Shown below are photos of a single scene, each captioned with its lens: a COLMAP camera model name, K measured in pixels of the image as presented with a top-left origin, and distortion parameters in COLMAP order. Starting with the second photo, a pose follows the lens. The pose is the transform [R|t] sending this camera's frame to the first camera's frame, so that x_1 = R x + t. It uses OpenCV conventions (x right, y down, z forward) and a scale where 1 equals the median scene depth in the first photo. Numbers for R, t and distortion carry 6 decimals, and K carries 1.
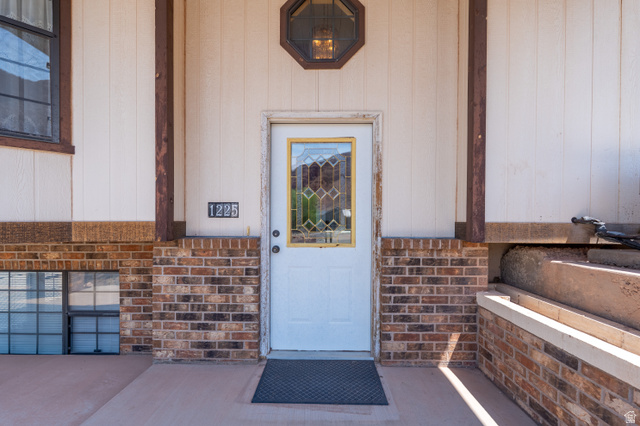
lens RADIAL K [[285.8, 0, 319.0], [0, 285.8, 227.4], [0, 0, 1]] dist [-0.004287, -0.000052]
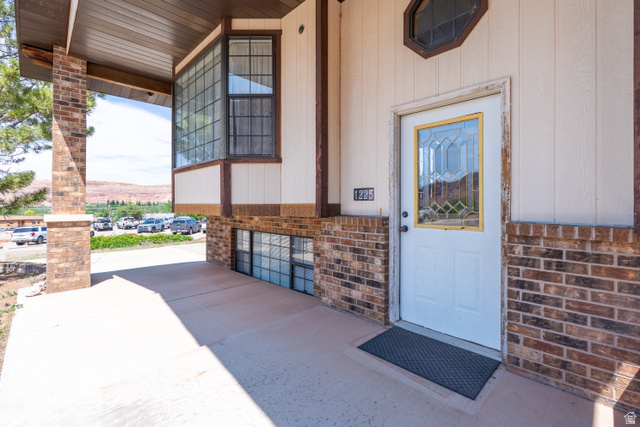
lens RADIAL K [[285.8, 0, 322.7], [0, 285.8, 207.2], [0, 0, 1]] dist [-0.004287, -0.000052]
pose [[0.718761, 0.005553, -0.695235, 0.411324], [-0.012546, 0.999909, -0.004984, 0.002840], [0.695144, 0.012305, 0.718765, -0.014164]]
